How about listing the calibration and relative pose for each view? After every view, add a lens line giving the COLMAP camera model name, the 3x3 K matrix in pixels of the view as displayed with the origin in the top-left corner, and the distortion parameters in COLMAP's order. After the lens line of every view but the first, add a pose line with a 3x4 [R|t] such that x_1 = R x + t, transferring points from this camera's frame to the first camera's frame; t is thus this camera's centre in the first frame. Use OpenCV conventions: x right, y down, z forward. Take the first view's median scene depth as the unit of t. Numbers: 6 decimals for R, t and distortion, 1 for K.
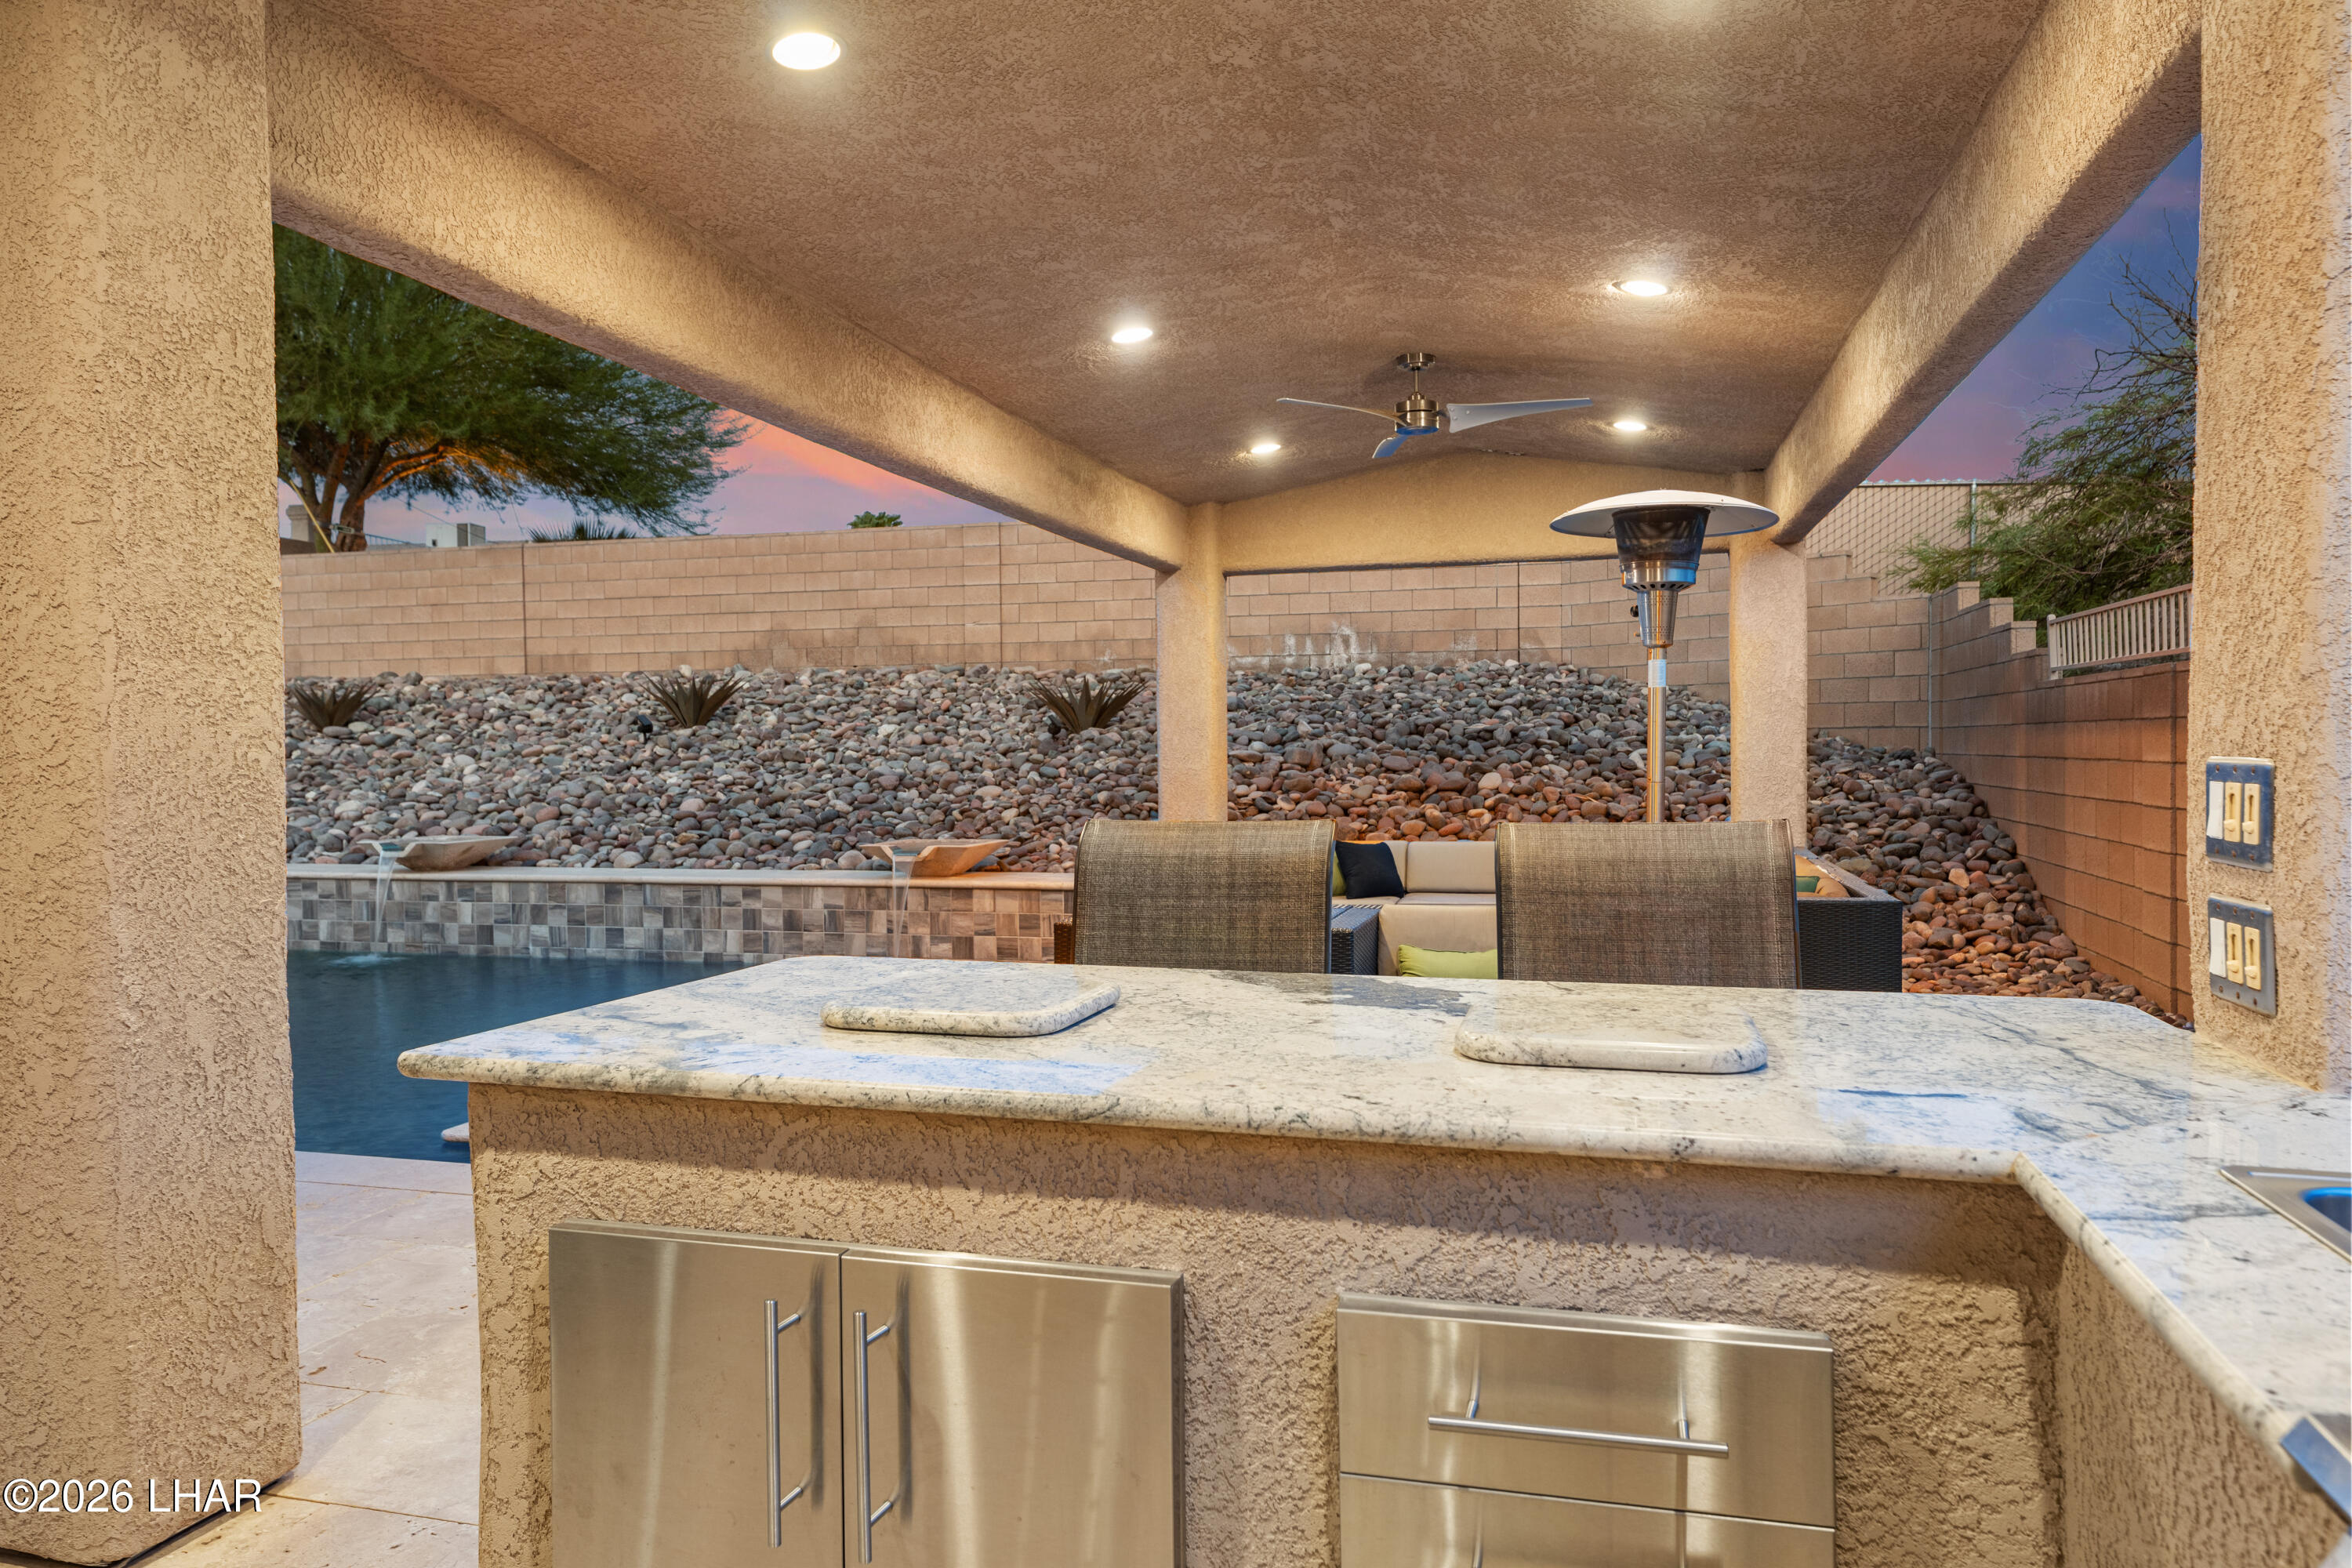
lens RADIAL K [[1548.0, 0, 1159.1], [0, 1548.0, 781.6], [0, 0, 1]] dist [0.001392, 0.002157]
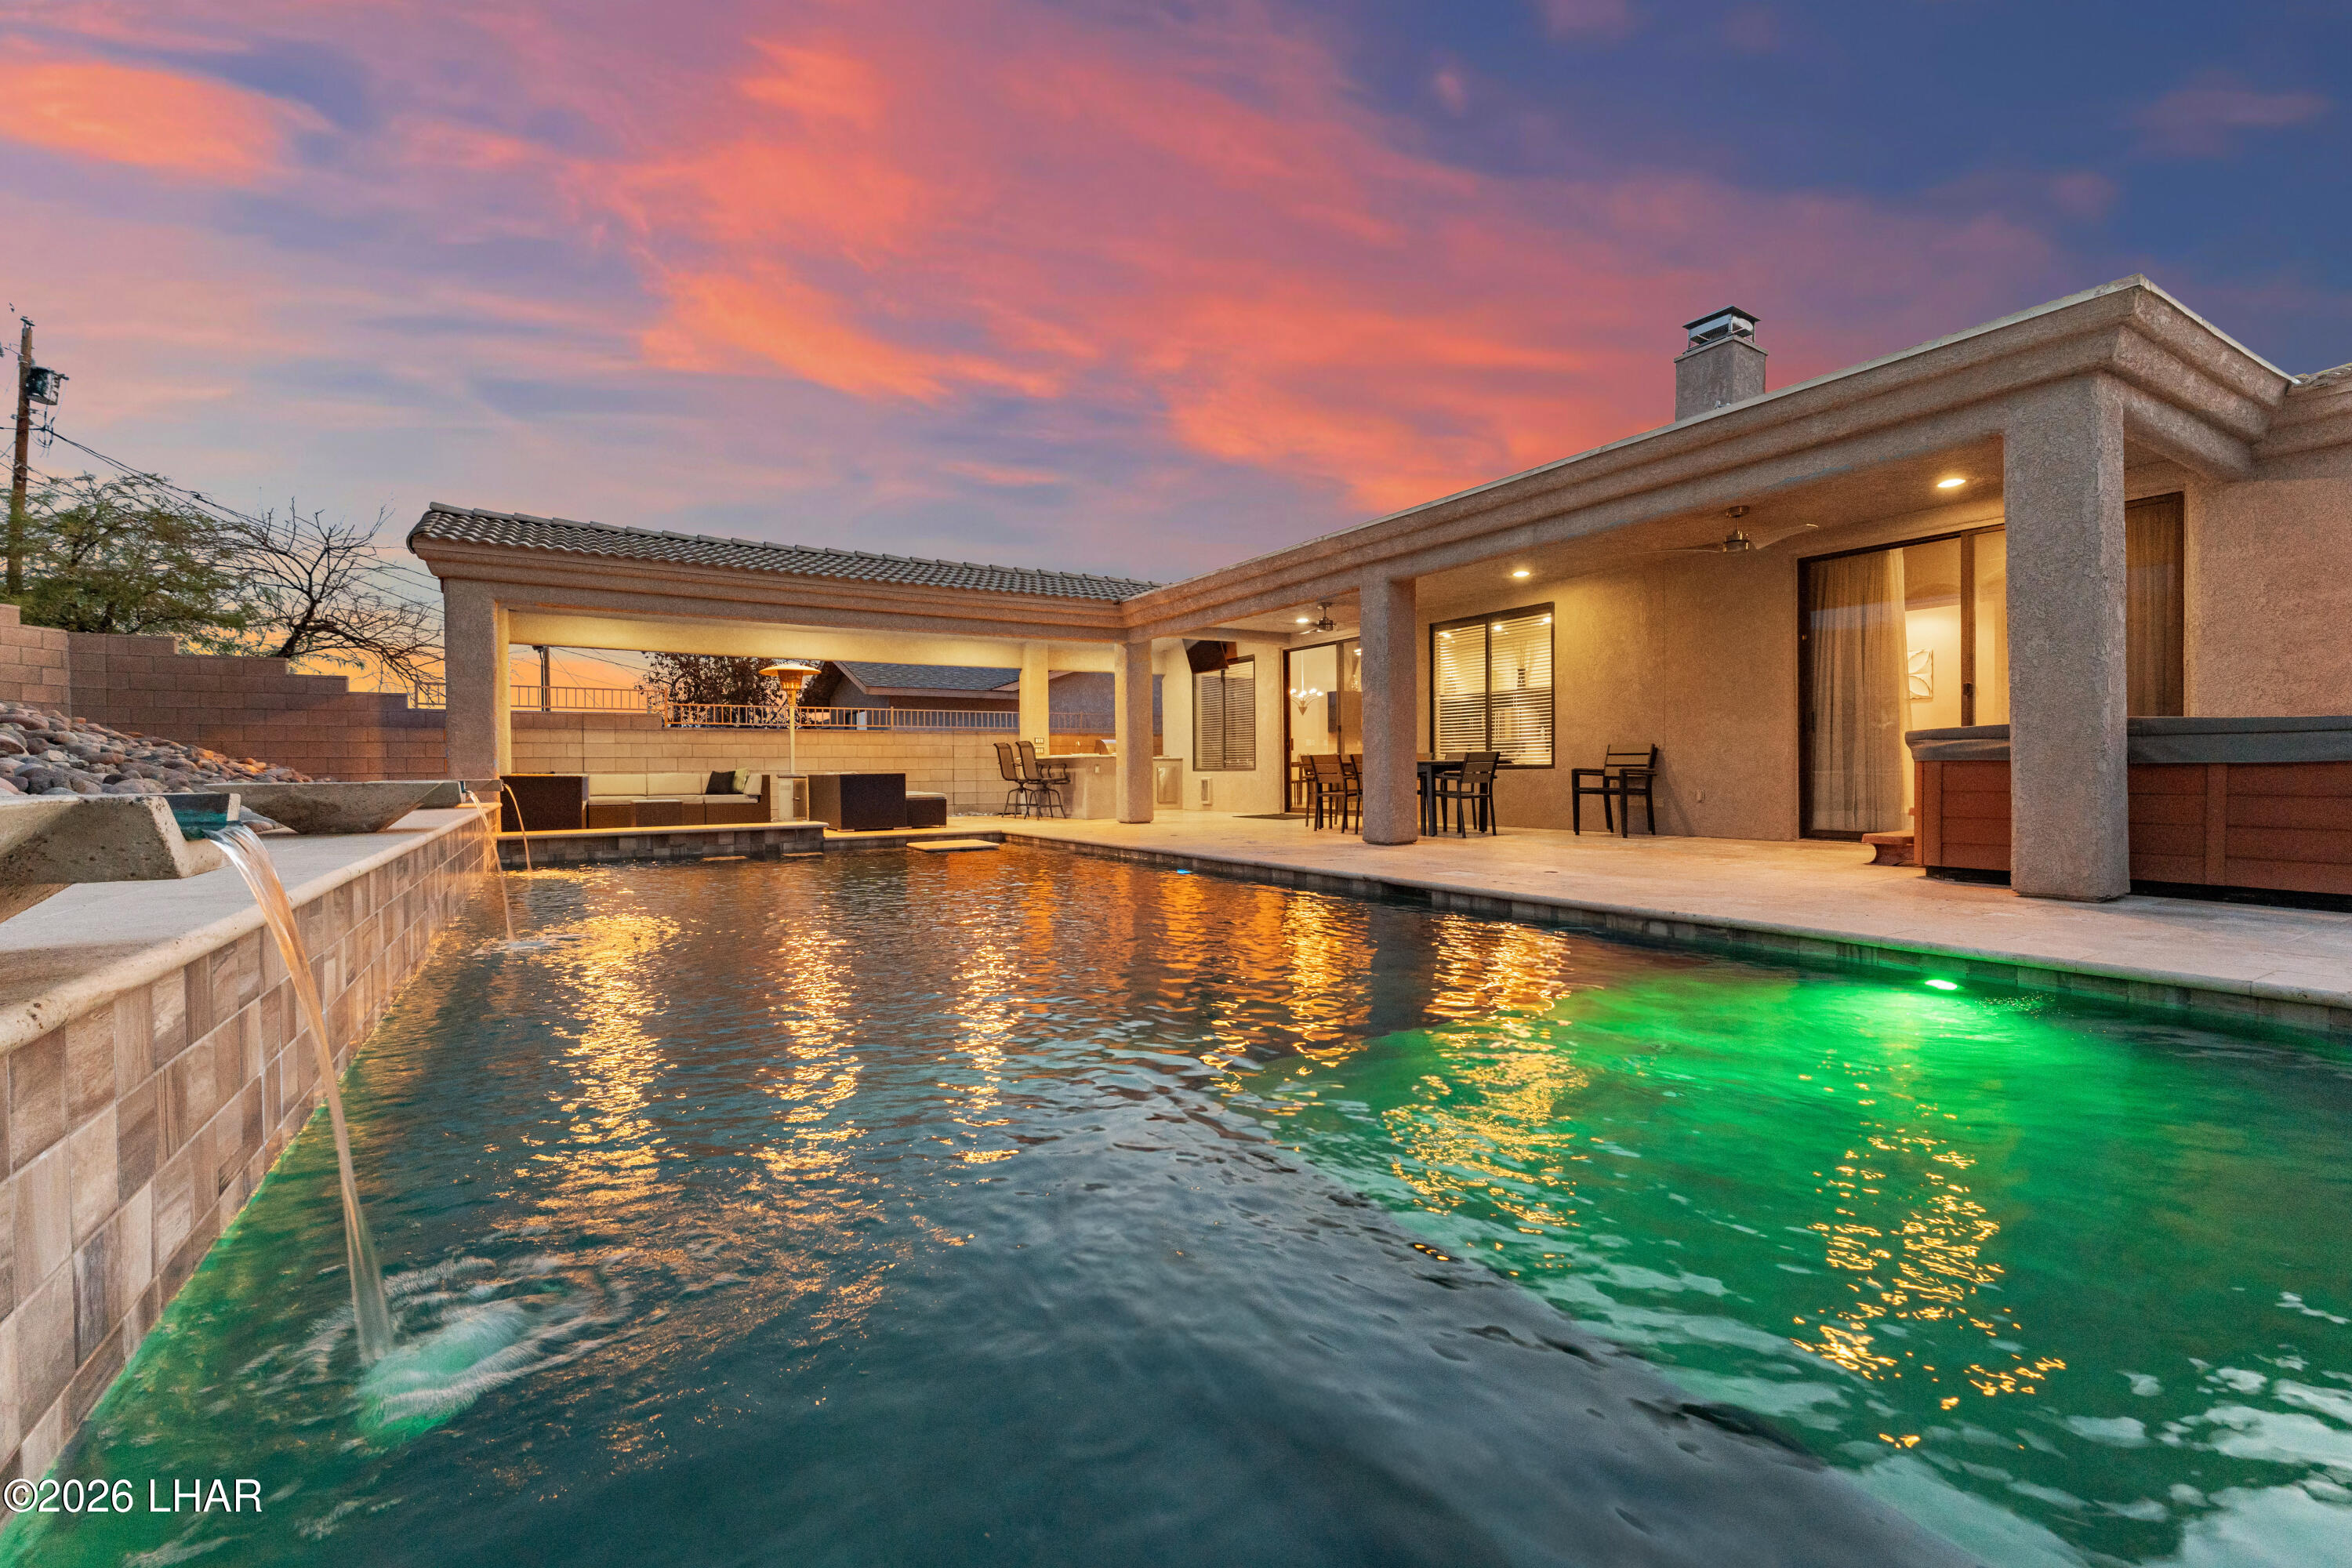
lens RADIAL K [[989.5, 0, 1160.4], [0, 989.5, 780.9], [0, 0, 1]] dist [-0.001579, 0.000140]
pose [[-0.736296, 0.011383, 0.676564, -0.992813], [0.032380, 0.999306, 0.018426, 0.040397], [-0.675884, 0.035474, -0.736154, 1.096654]]
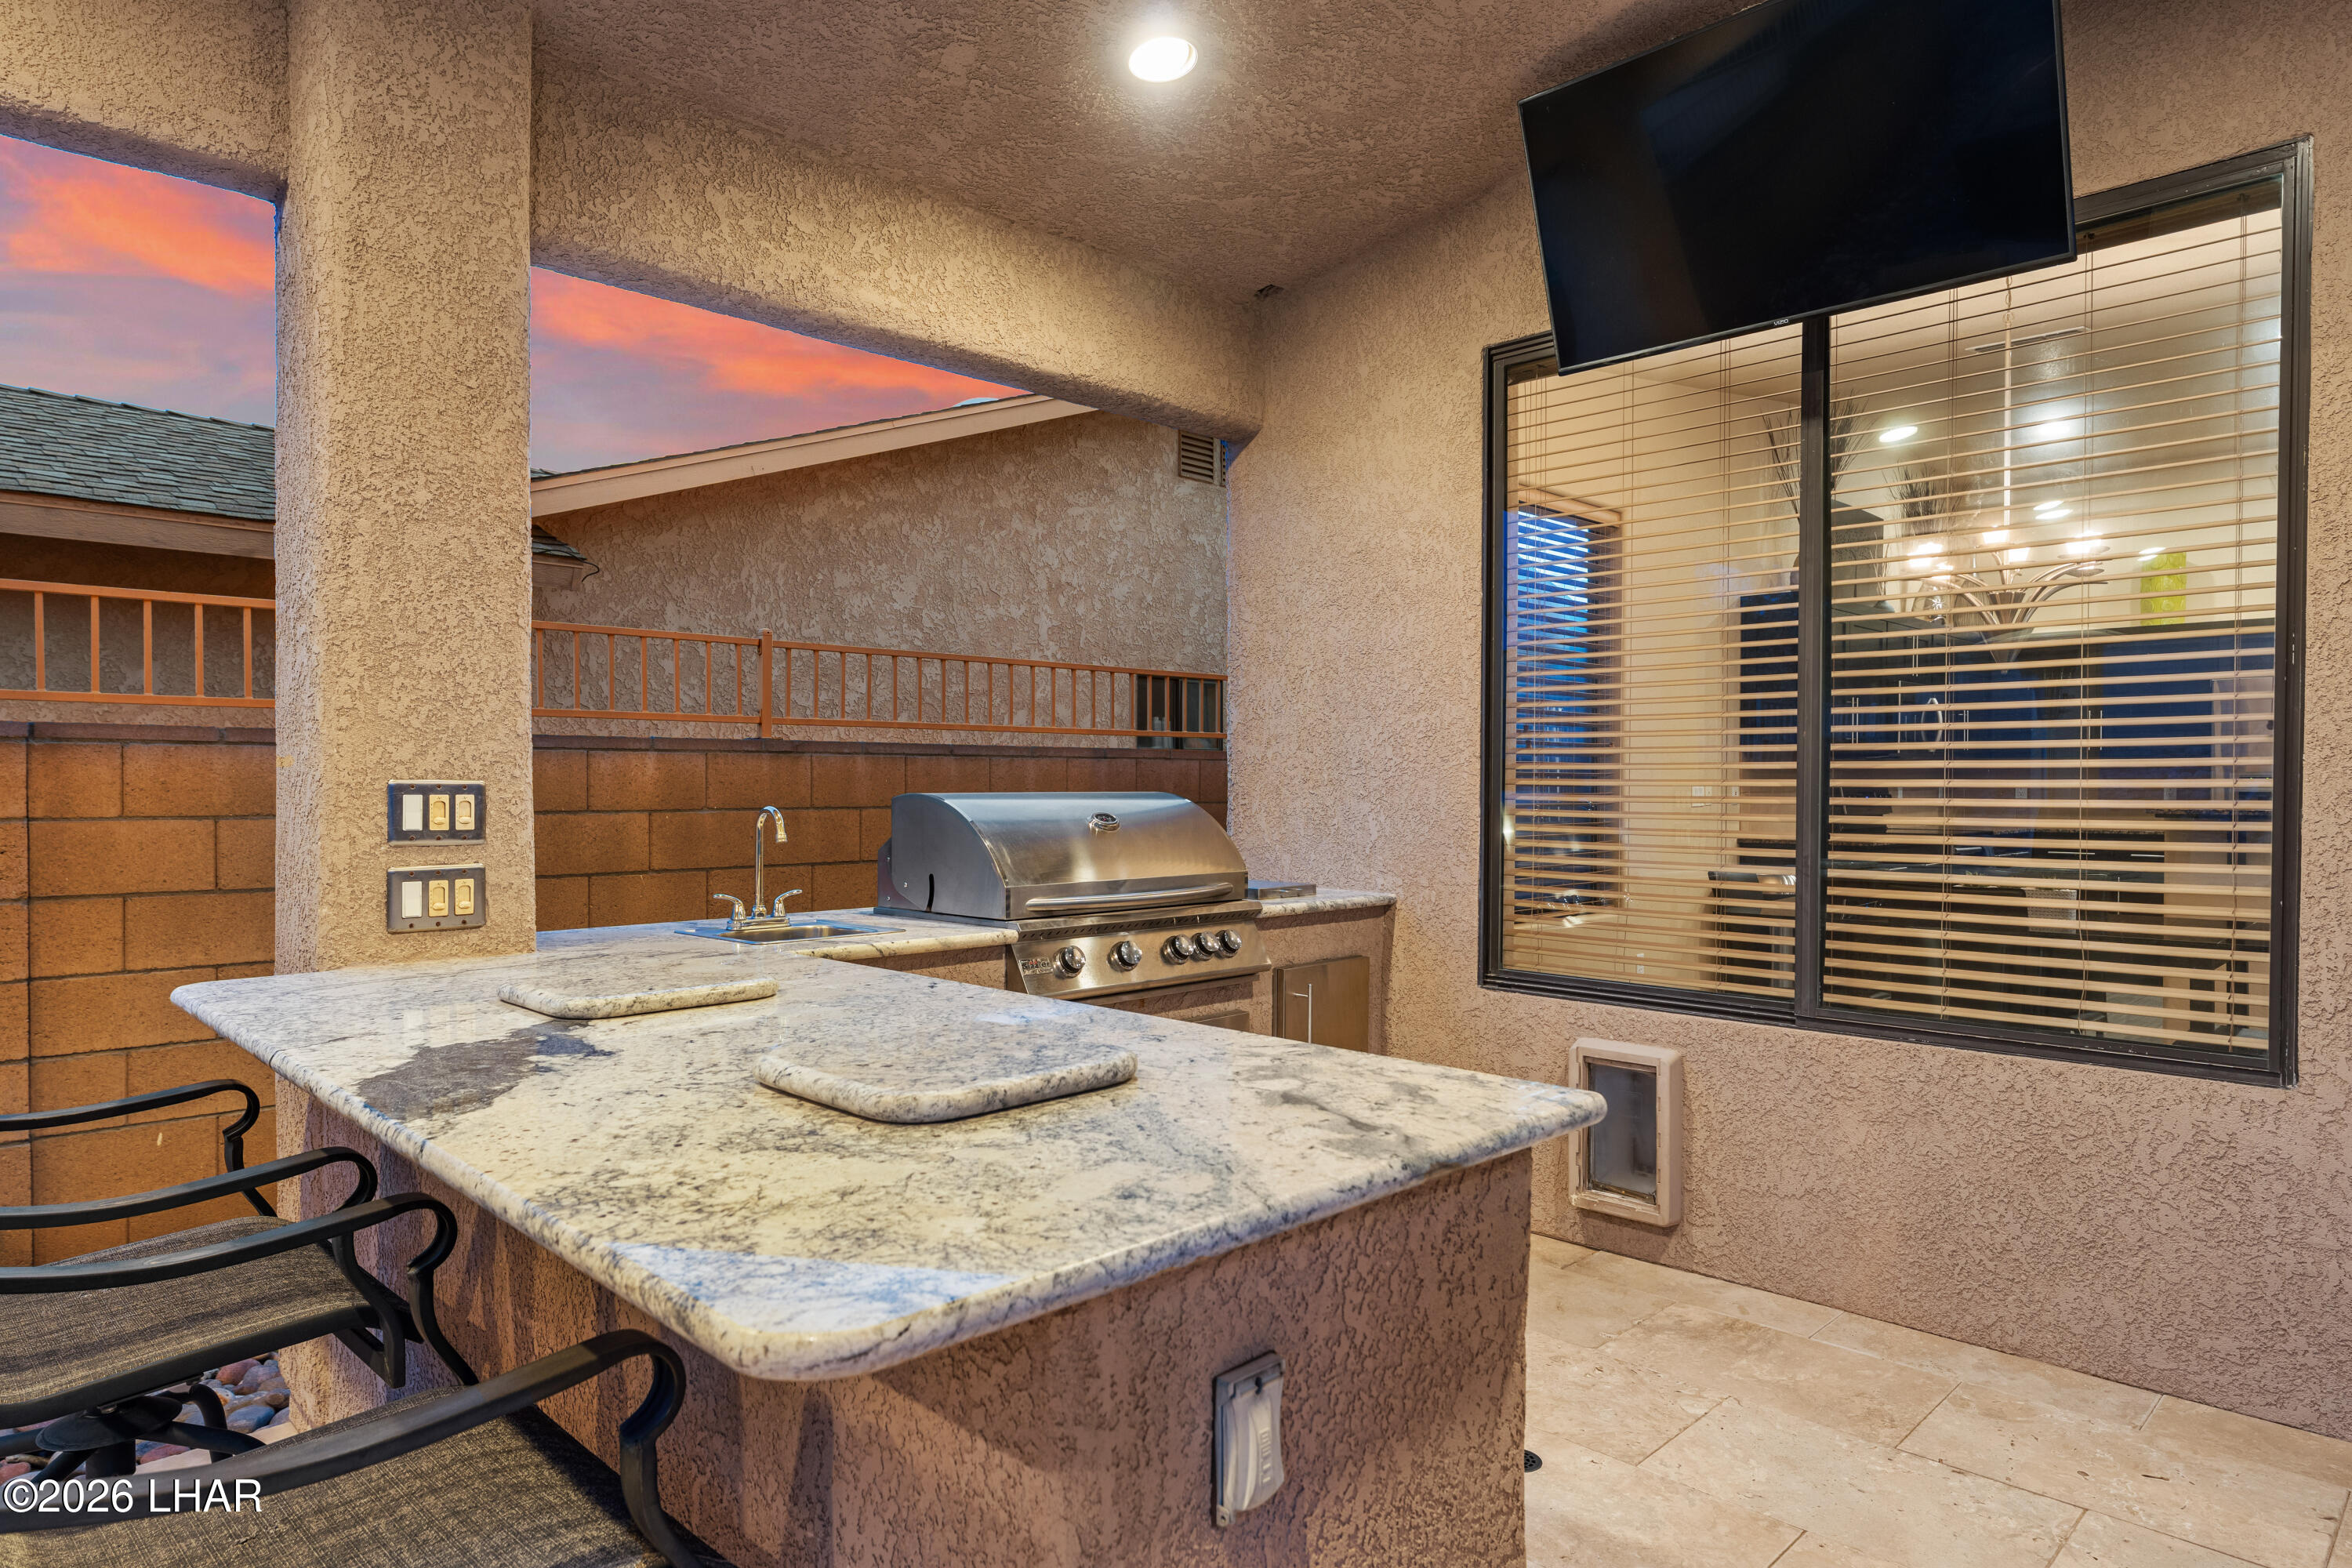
lens RADIAL K [[1370.9, 0, 1172.7], [0, 1370.9, 790.4], [0, 0, 1]] dist [0.003430, 0.000061]
pose [[-0.871671, 0.008226, 0.490022, -0.110727], [0.020331, 0.999605, 0.019385, -0.002584], [-0.489669, 0.026861, -0.871495, 0.299014]]
